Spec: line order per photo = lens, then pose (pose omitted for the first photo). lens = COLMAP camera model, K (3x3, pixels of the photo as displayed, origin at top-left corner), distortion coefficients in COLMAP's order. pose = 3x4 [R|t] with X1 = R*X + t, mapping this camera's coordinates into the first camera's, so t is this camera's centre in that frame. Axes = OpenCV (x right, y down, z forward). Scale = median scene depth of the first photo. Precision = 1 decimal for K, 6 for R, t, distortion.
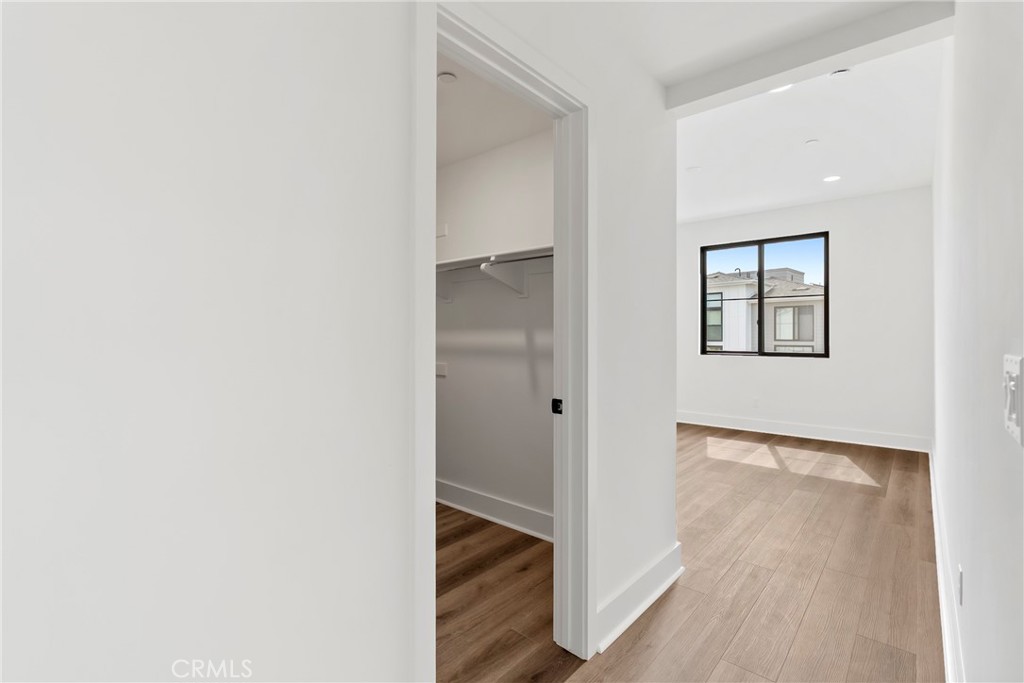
lens RADIAL K [[474.6, 0, 512.0], [0, 474.6, 341.5], [0, 0, 1]] dist [0.003582, 0.000606]
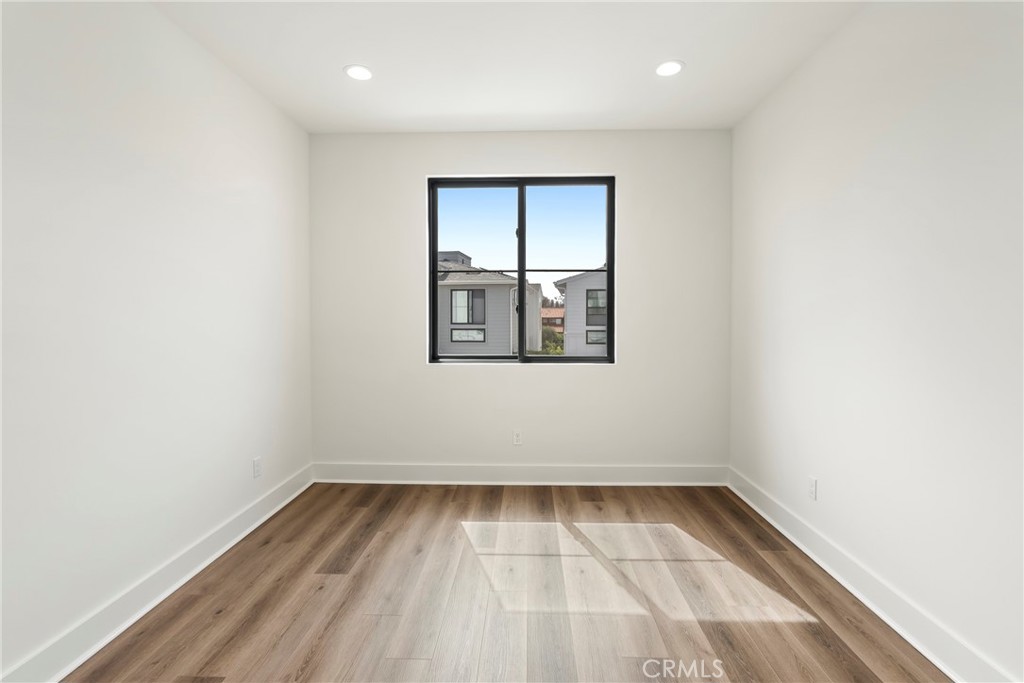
lens RADIAL K [[474.6, 0, 512.0], [0, 474.6, 341.5], [0, 0, 1]] dist [0.003582, 0.000606]
pose [[0.778245, -0.036148, 0.626920, 0.036292], [0.010260, 0.998940, 0.044863, -0.008819], [-0.627878, -0.028482, 0.777791, 0.164592]]
